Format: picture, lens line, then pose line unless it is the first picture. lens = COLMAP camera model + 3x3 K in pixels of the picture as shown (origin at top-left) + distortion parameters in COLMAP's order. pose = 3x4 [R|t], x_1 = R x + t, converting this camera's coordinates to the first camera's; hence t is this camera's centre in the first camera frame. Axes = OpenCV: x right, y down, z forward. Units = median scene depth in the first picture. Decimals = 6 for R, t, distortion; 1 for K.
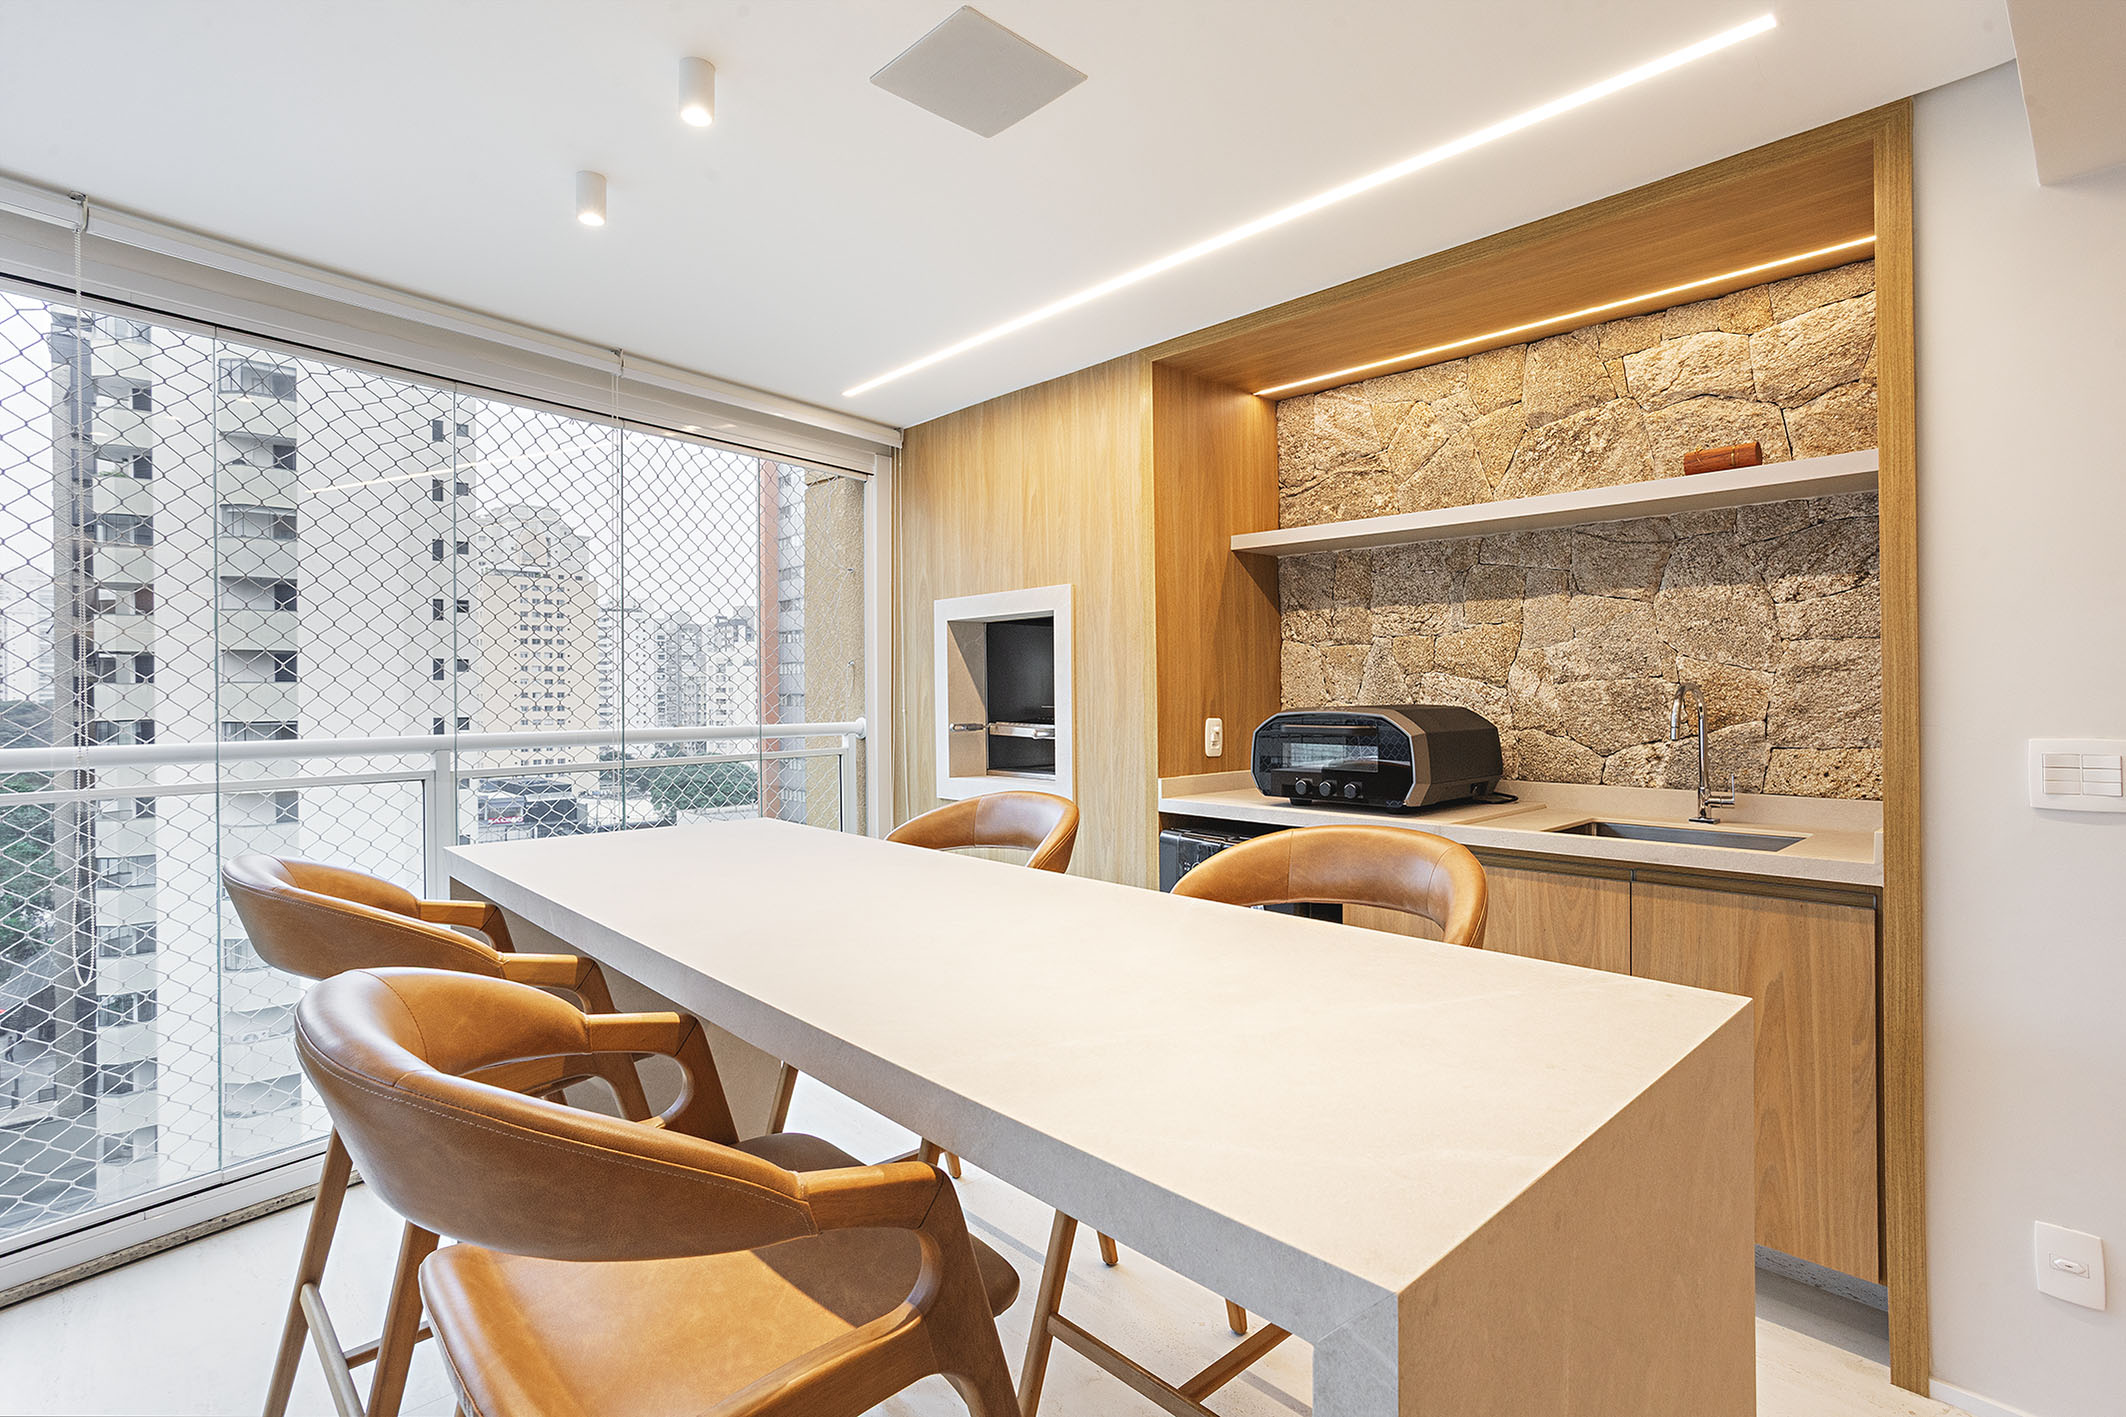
lens RADIAL K [[1021.3, 0, 1067.7], [0, 1021.3, 690.5], [0, 0, 1]] dist [-0.020246, 0.005717]
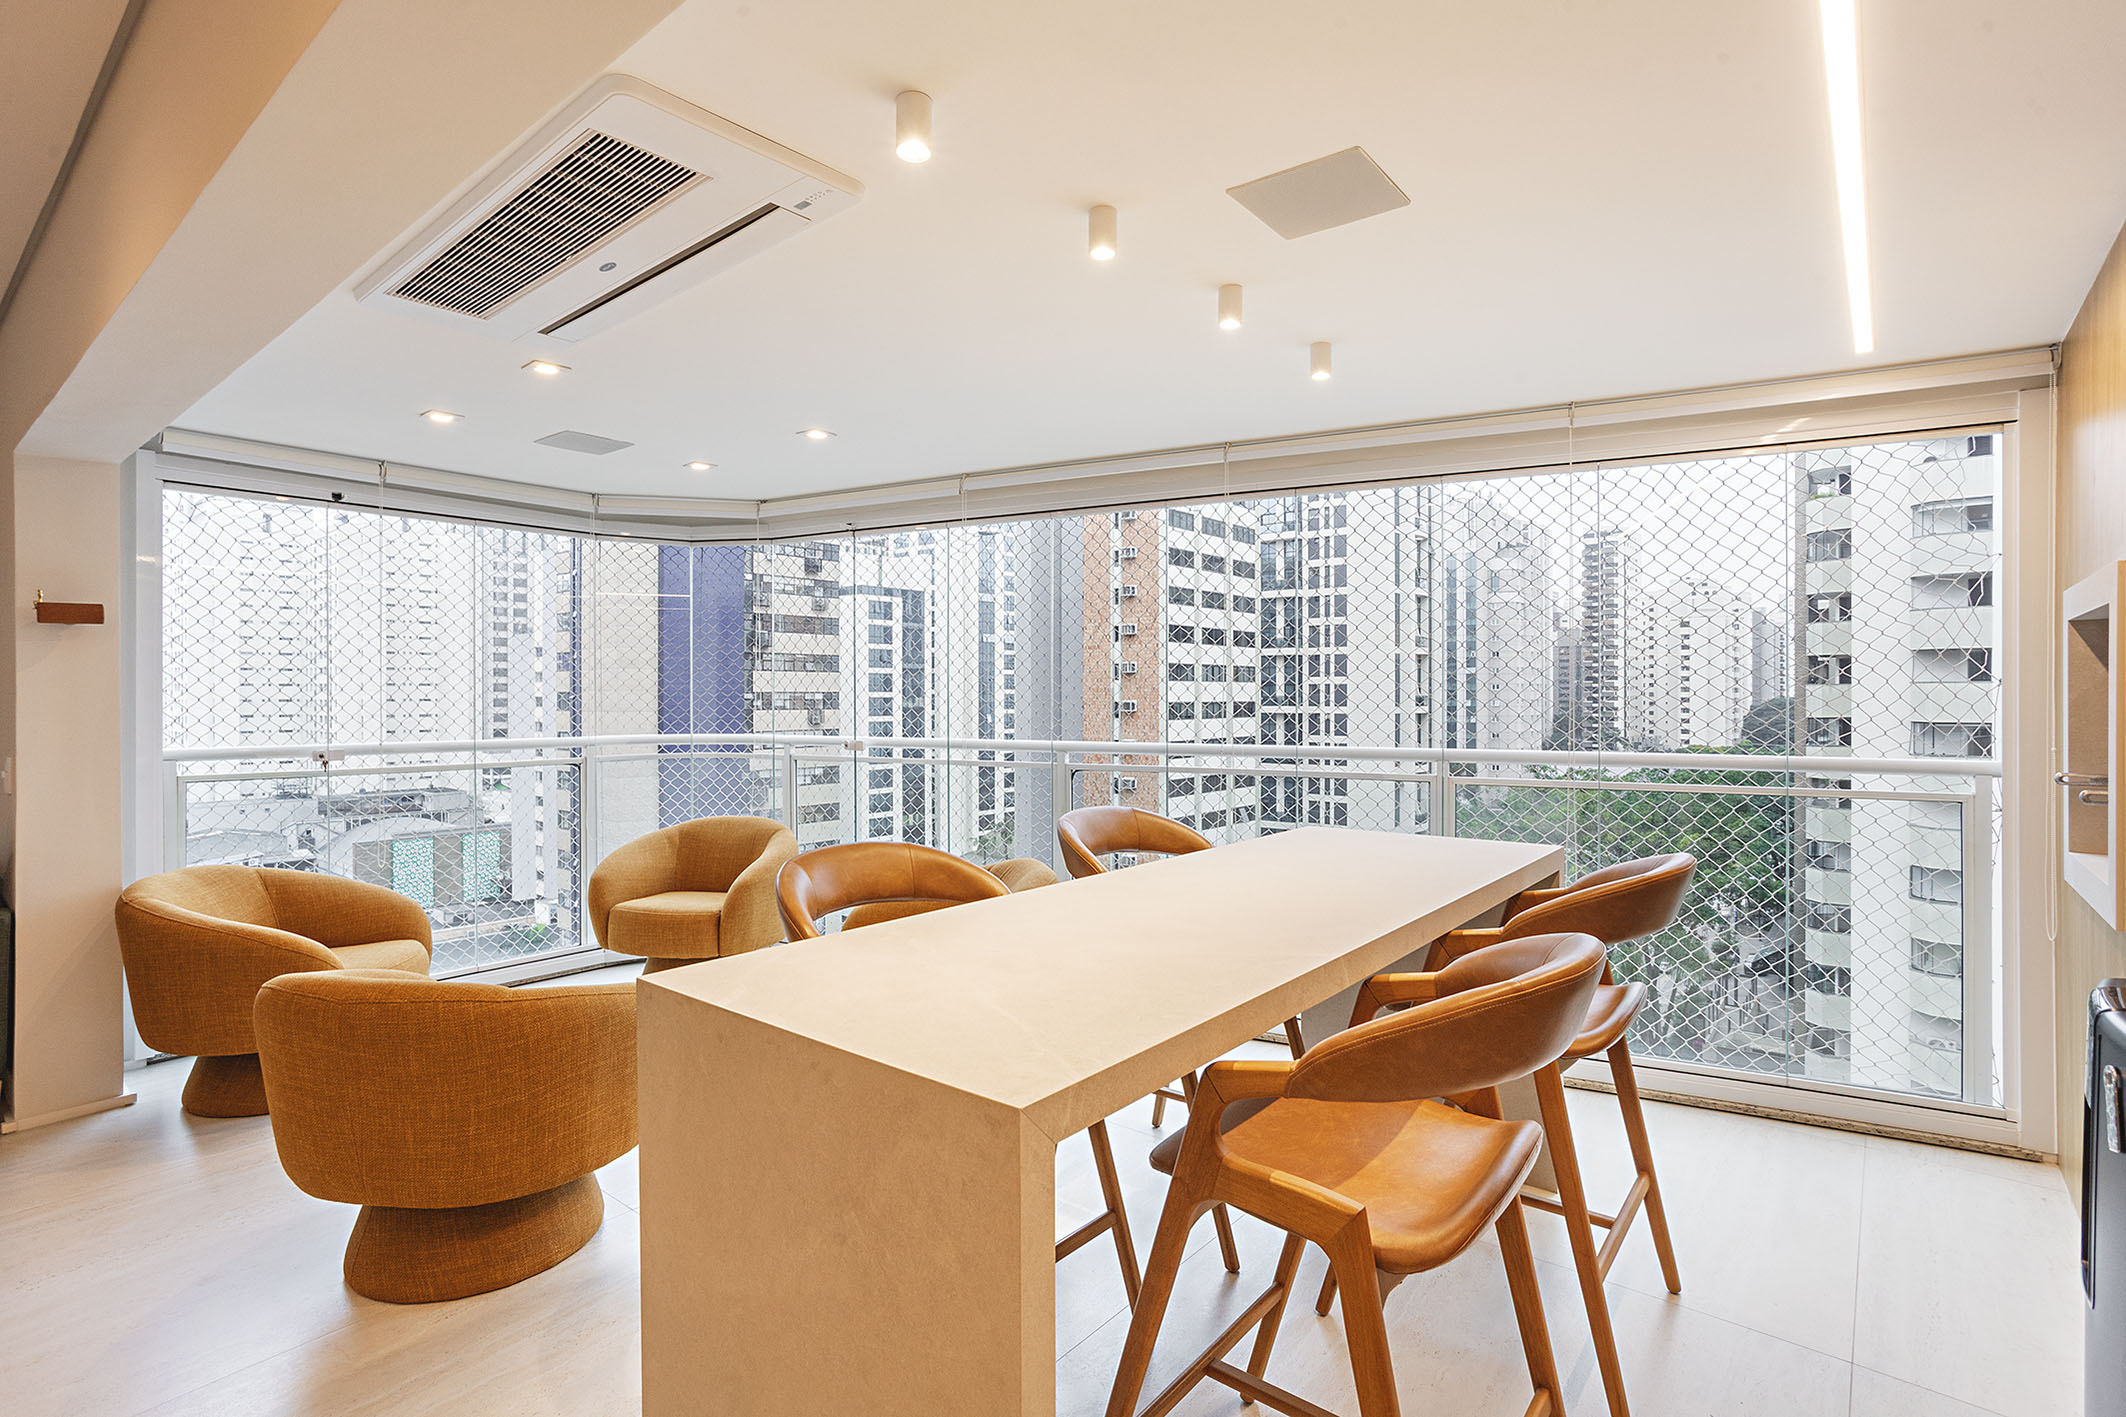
lens RADIAL K [[1021.3, 0, 1069.6], [0, 1021.3, 704.0], [0, 0, 1]] dist [-0.020246, 0.005717]
pose [[0.138000, 0.012325, -0.990356, 0.506950], [0.002867, 0.999913, 0.012844, -0.026234], [0.990428, -0.004612, 0.137952, 0.286286]]
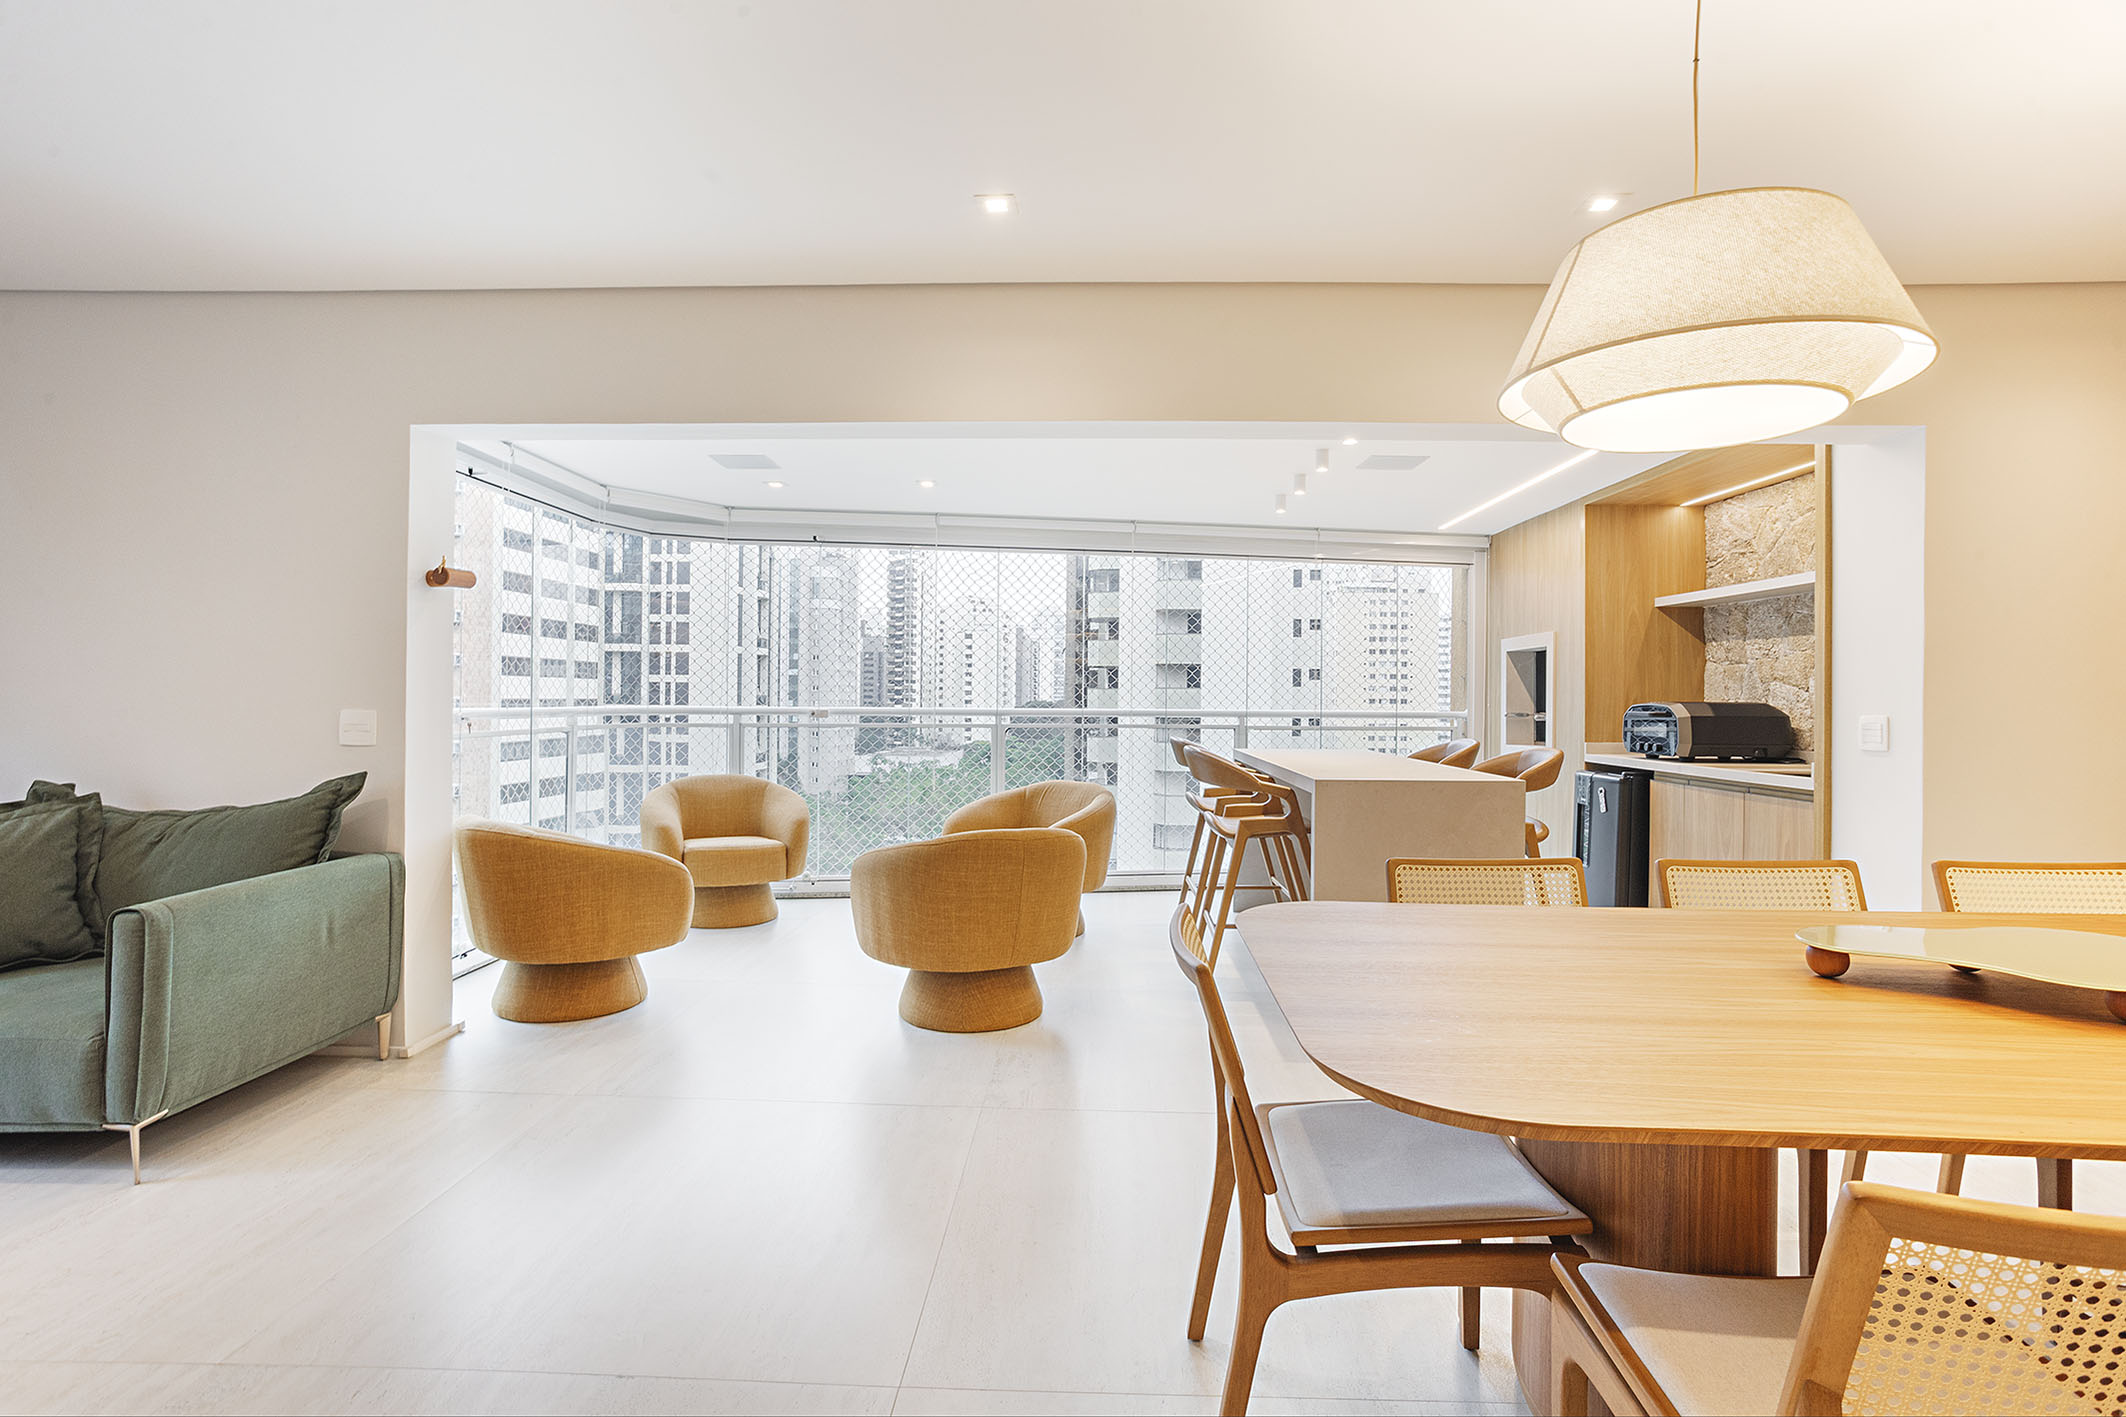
lens RADIAL K [[1021.3, 0, 1064.0], [0, 1021.3, 702.7], [0, 0, 1]] dist [-0.020246, 0.005717]
pose [[0.706254, 0.013216, -0.707835, 0.614843], [-0.009953, 0.999912, 0.008738, 0.009804], [0.707889, 0.000874, 0.706323, -0.772669]]
